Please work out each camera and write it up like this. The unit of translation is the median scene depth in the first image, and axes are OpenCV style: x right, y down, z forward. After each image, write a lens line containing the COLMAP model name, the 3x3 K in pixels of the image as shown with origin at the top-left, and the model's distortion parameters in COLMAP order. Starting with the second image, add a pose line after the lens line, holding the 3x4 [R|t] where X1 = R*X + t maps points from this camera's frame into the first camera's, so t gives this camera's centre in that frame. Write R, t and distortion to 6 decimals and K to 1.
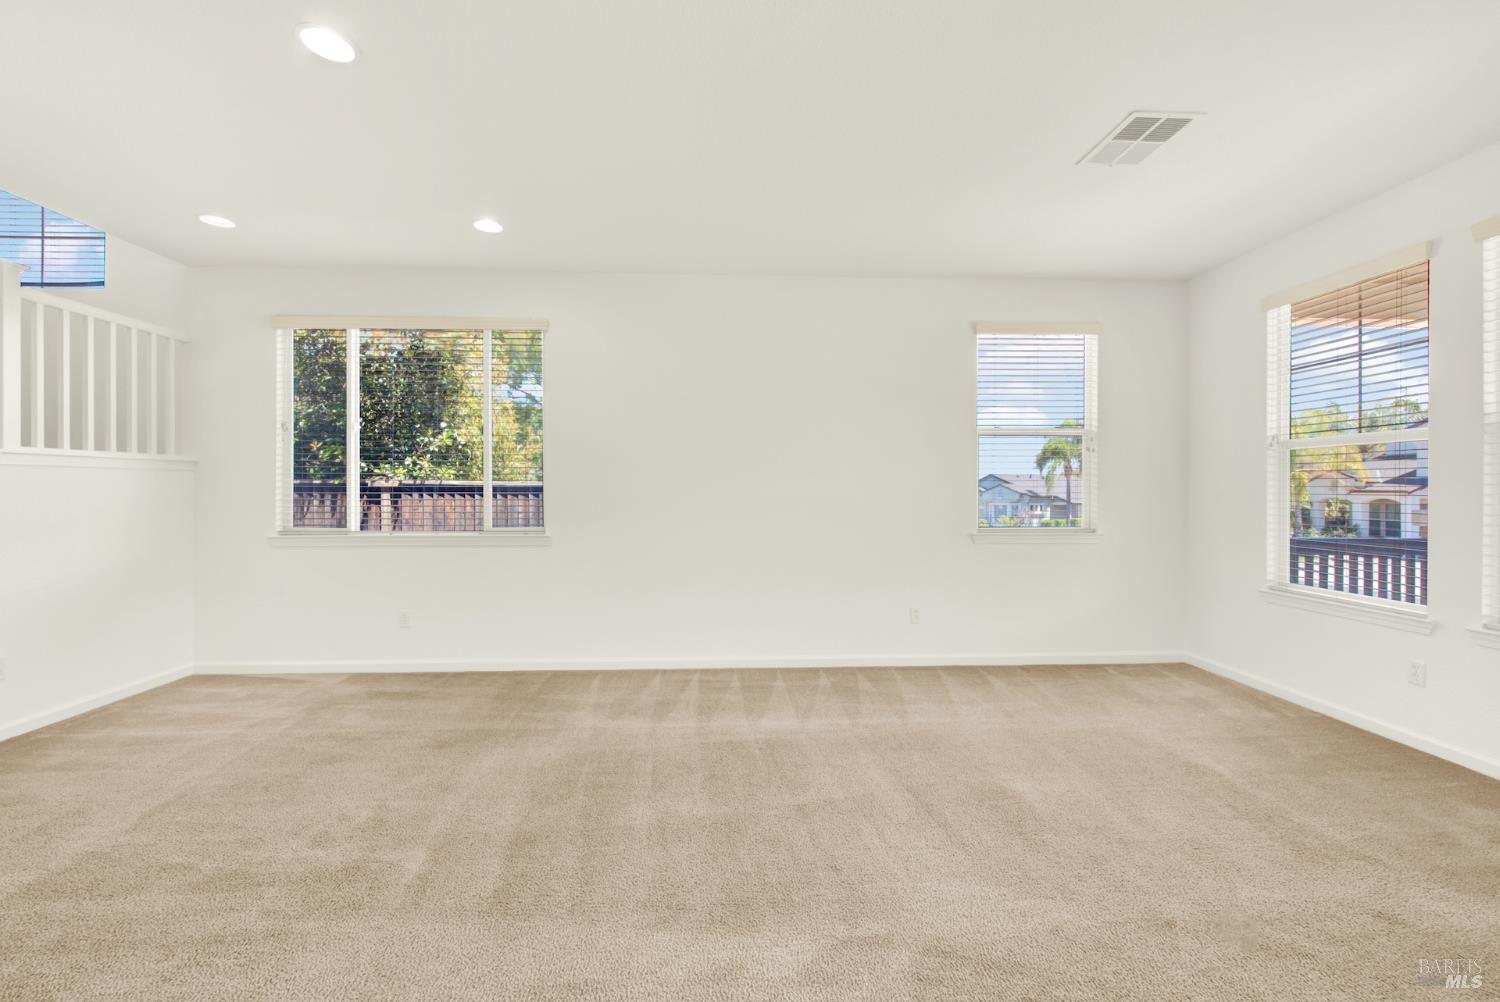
lens RADIAL K [[614.2, 0, 754.7], [0, 614.2, 494.2], [0, 0, 1]] dist [0.000260, -0.002711]
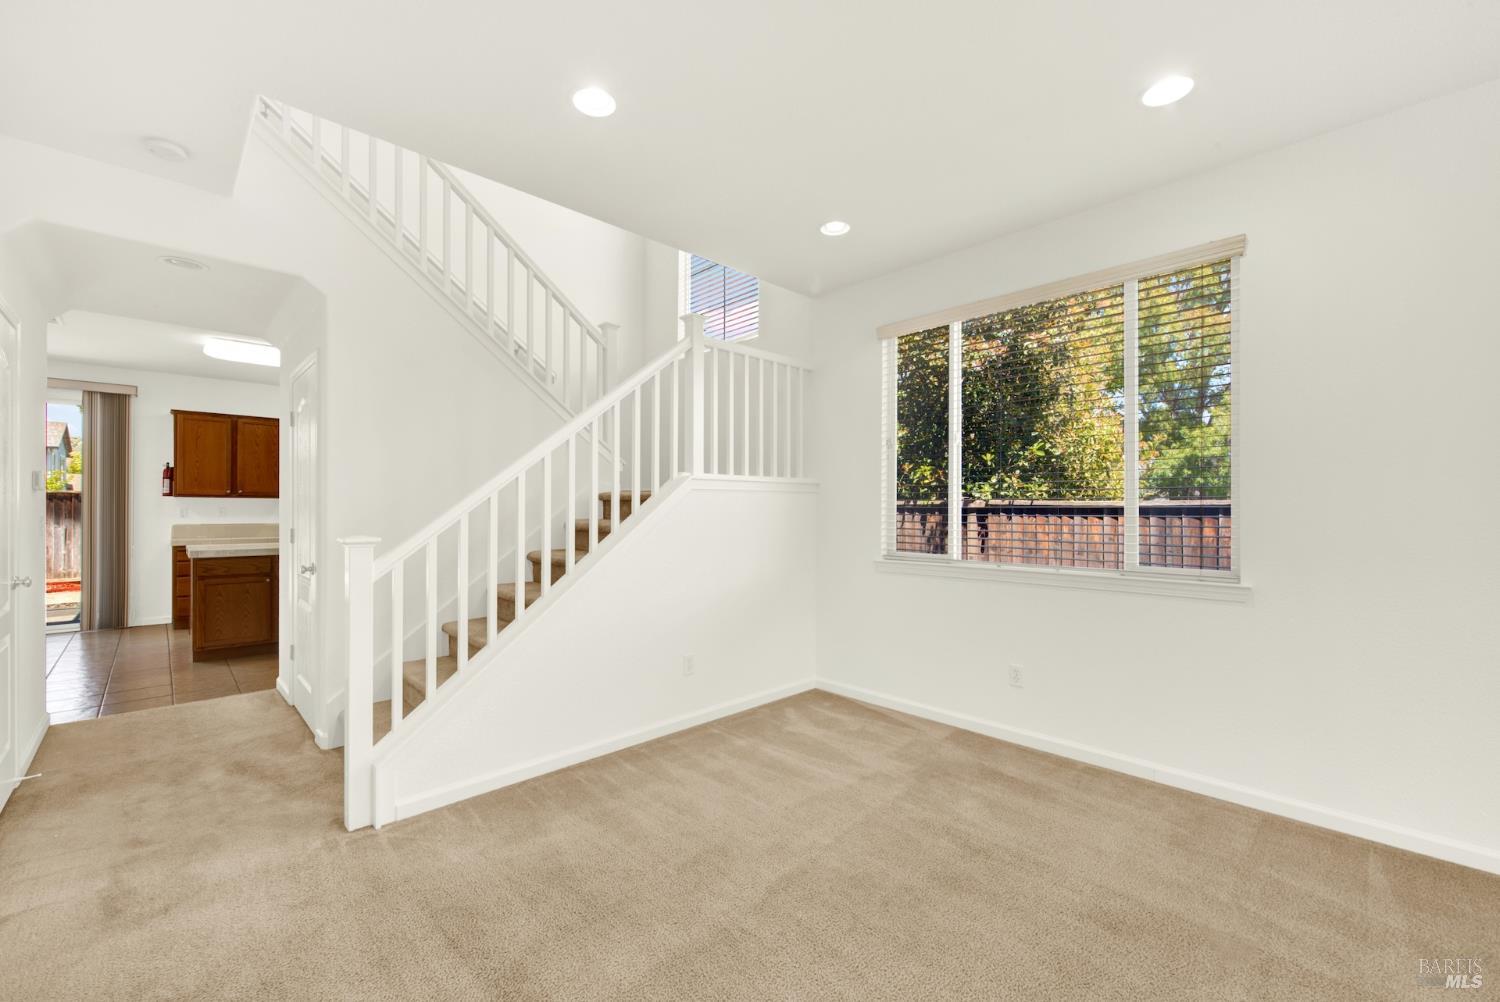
lens RADIAL K [[612.7, 0, 748.6], [0, 612.7, 502.3], [0, 0, 1]] dist [-0.000597, -0.000953]
pose [[0.657663, -0.011868, -0.753219, -0.212788], [-0.004310, 0.999800, -0.019517, -0.001377], [0.753300, 0.016082, 0.657480, 0.235035]]
